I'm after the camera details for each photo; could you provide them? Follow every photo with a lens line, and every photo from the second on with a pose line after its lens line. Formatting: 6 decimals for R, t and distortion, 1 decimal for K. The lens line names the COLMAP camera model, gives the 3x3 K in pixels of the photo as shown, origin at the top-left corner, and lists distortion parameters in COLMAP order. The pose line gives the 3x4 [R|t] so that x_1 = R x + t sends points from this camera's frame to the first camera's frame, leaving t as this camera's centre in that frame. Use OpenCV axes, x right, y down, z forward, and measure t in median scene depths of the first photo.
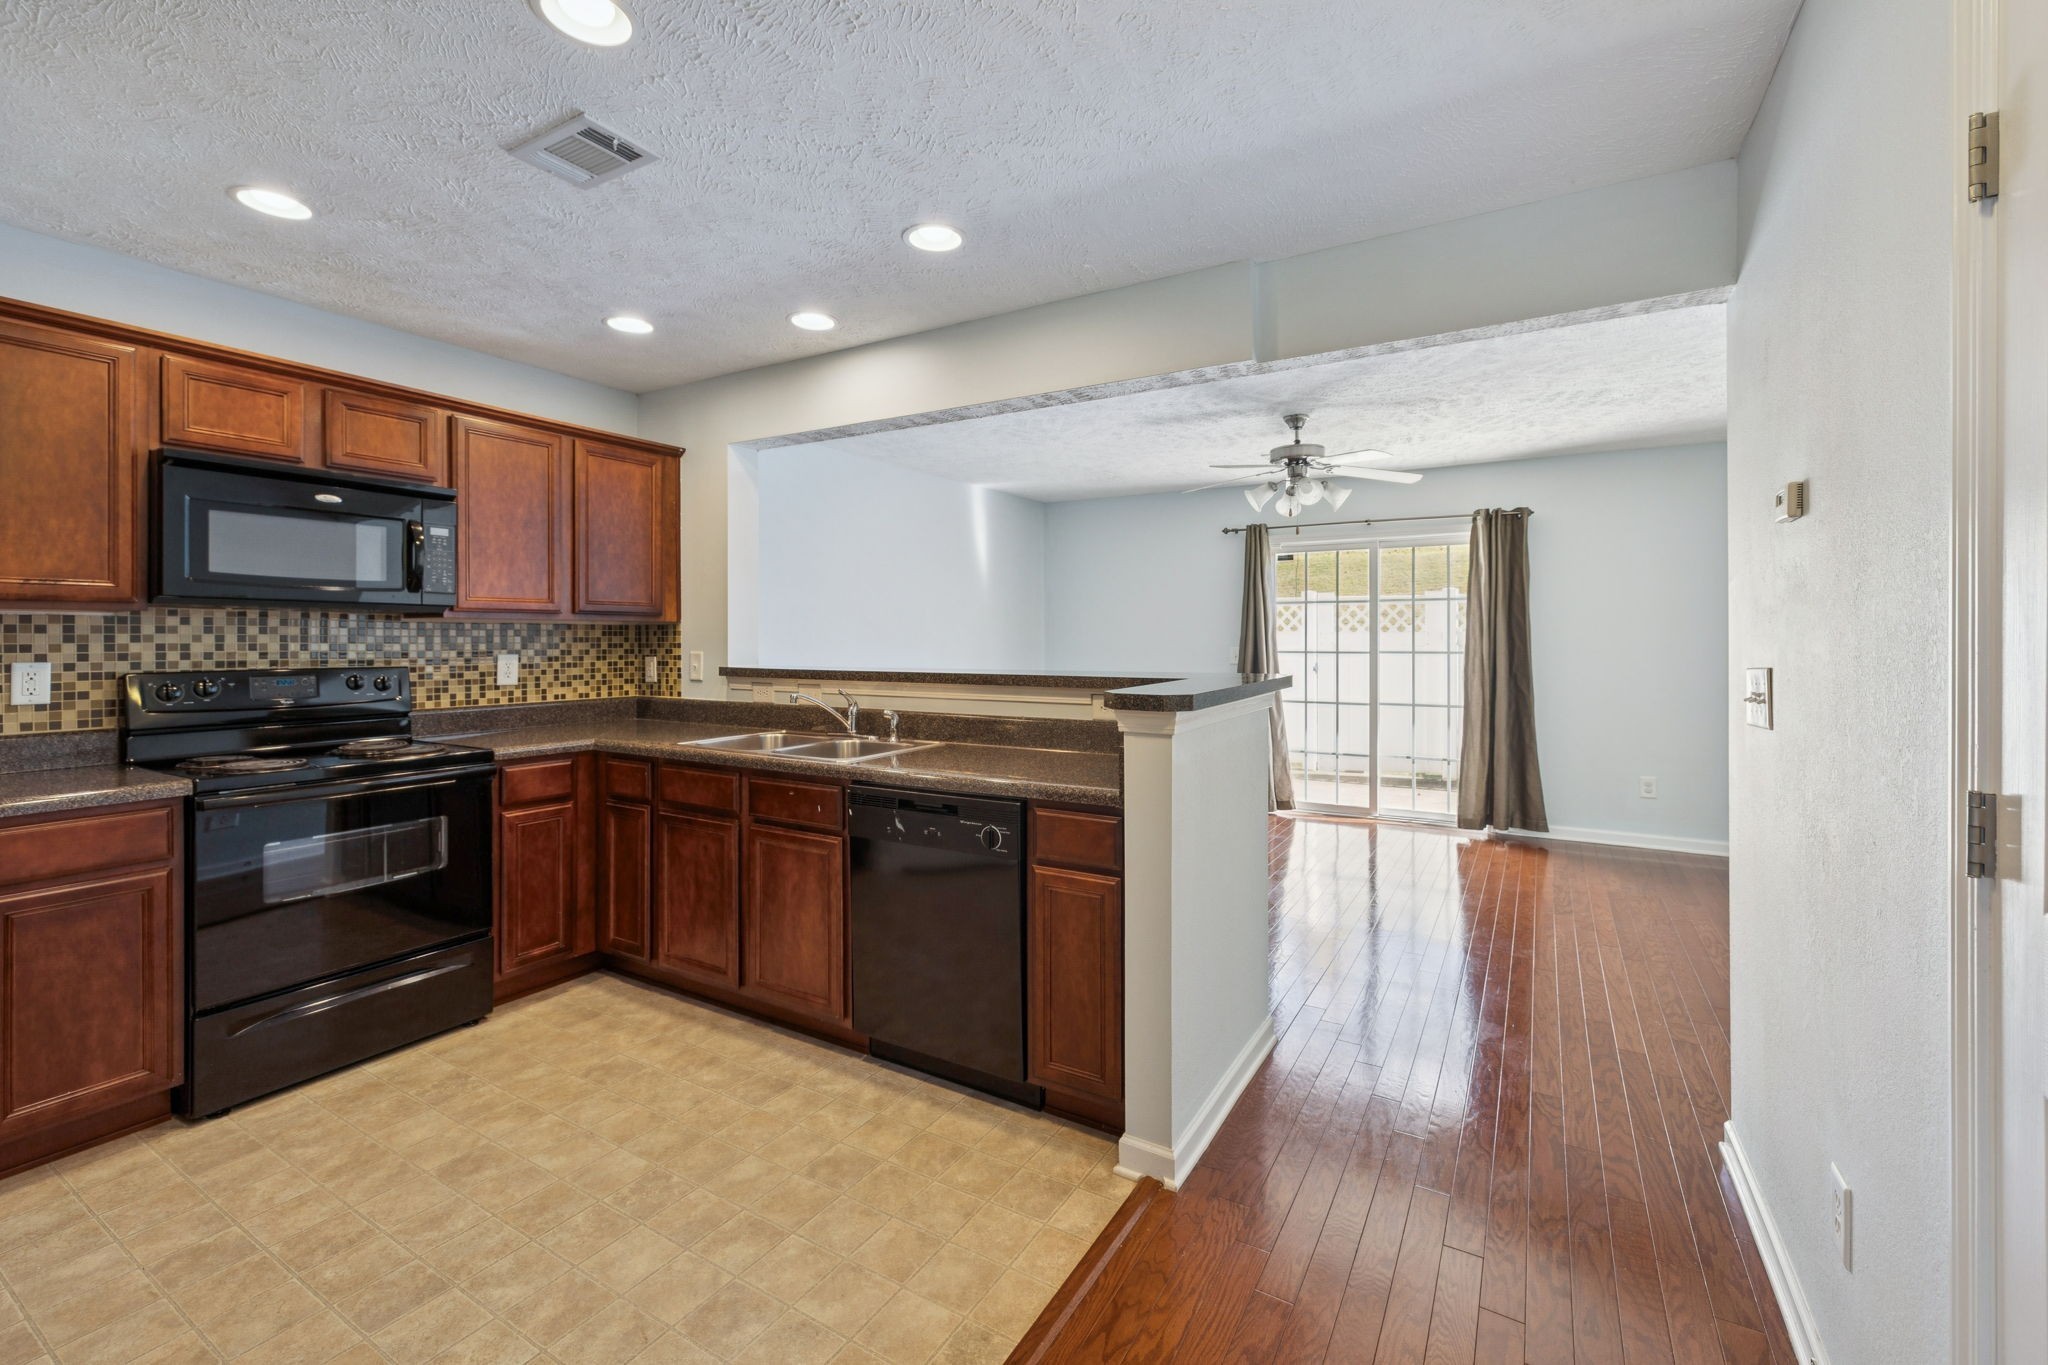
lens RADIAL K [[857.5, 0, 1045.1], [0, 857.5, 640.7], [0, 0, 1]] dist [-0.001476, -0.000195]
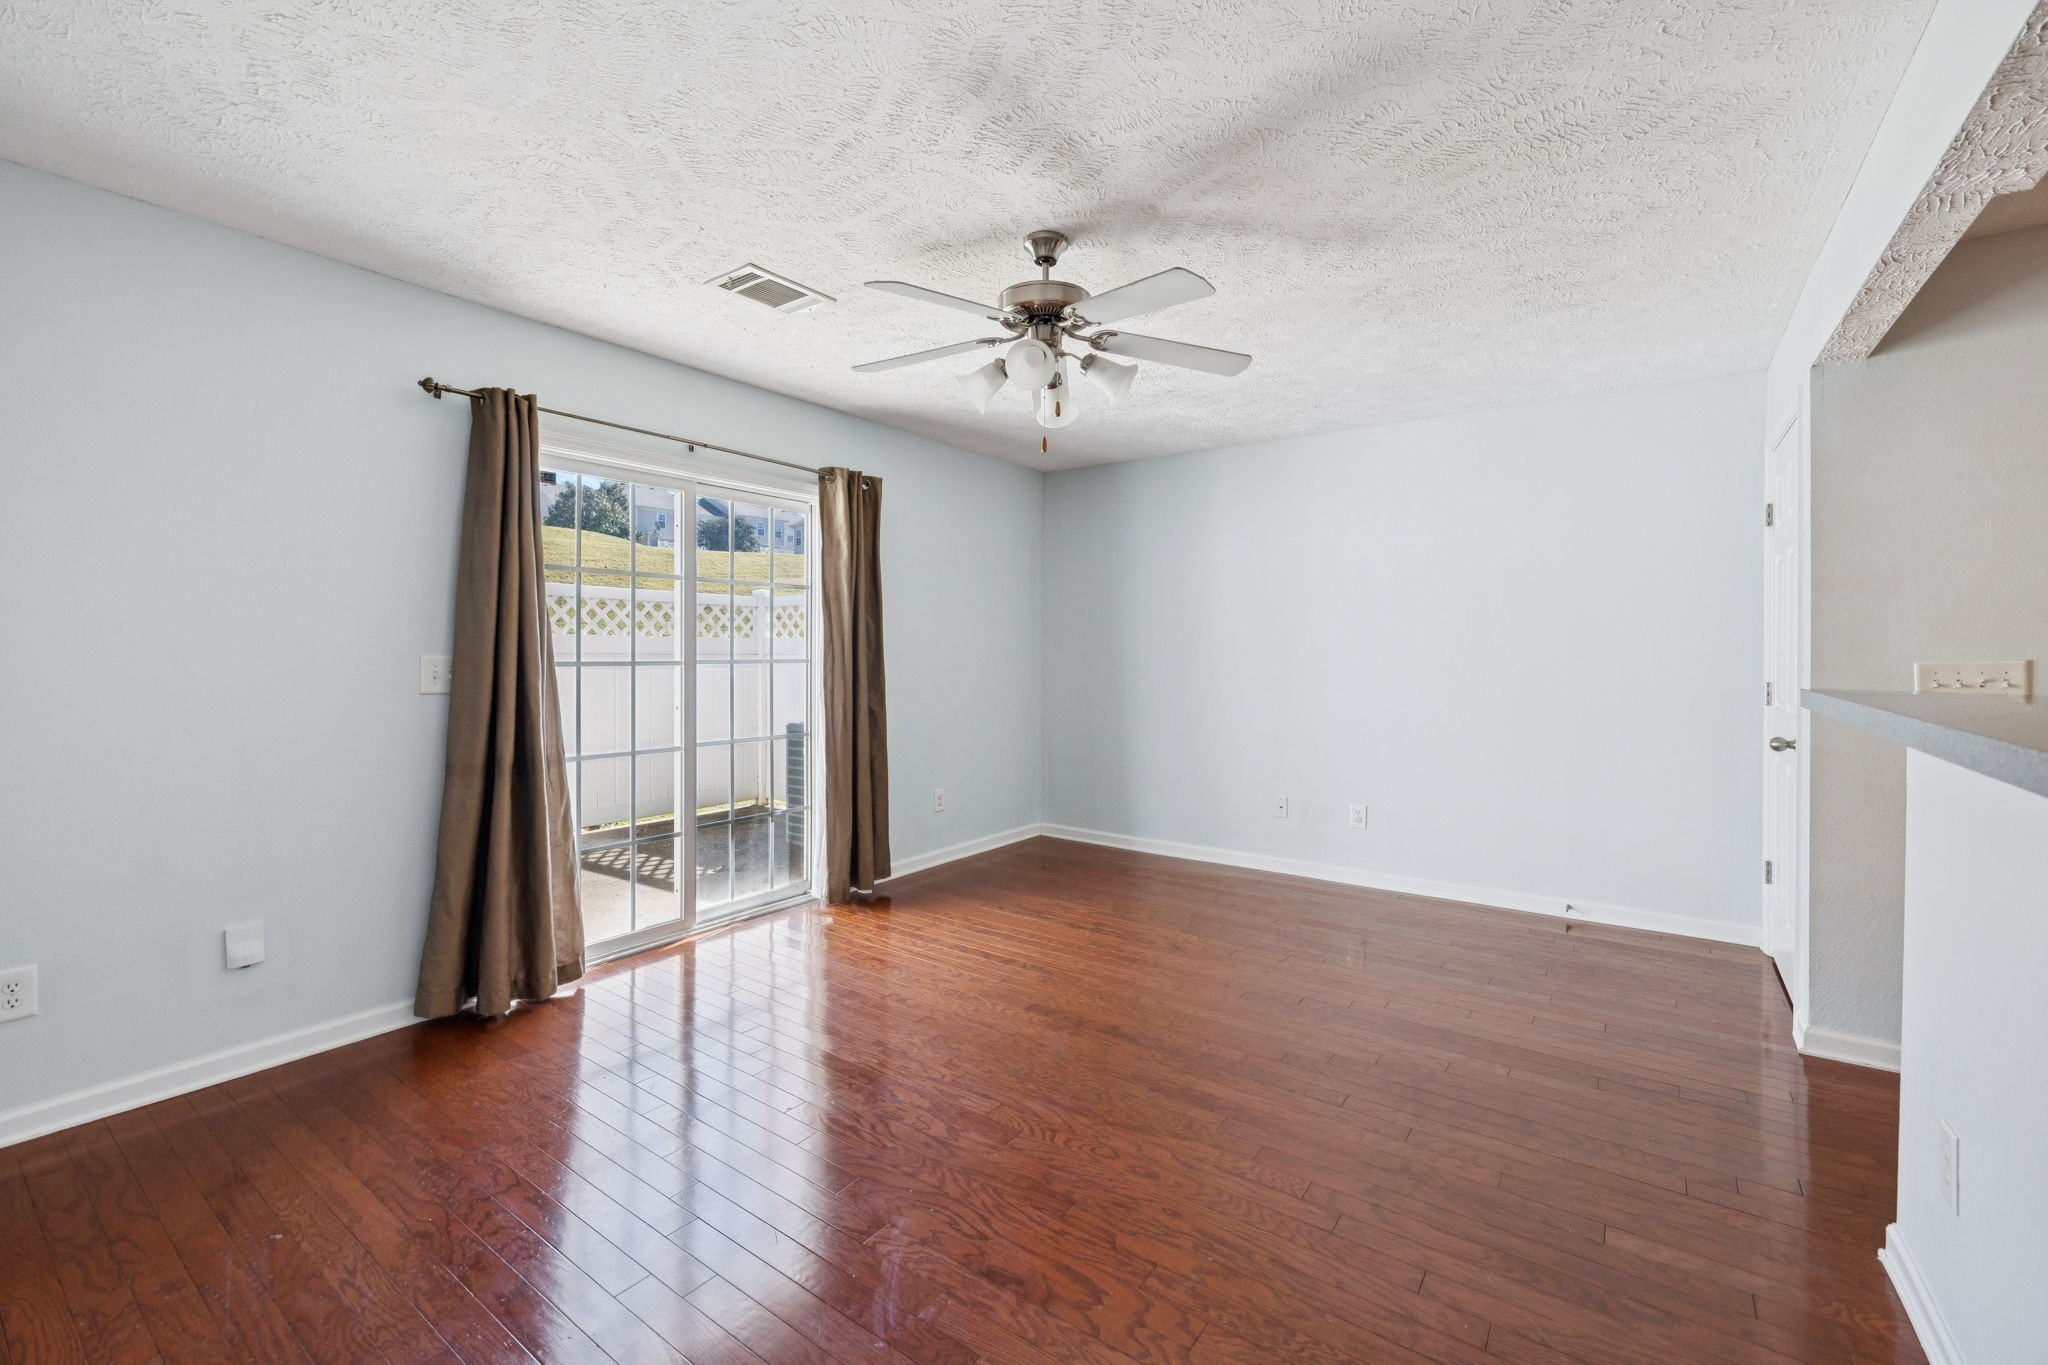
lens RADIAL K [[857.5, 0, 1031.6], [0, 857.5, 671.3], [0, 0, 1]] dist [-0.001476, -0.000195]
pose [[0.111023, -0.021620, 0.993583, -0.440380], [-0.001044, 0.999760, 0.021871, 0.013507], [-0.993817, -0.003465, 0.110974, 1.540897]]
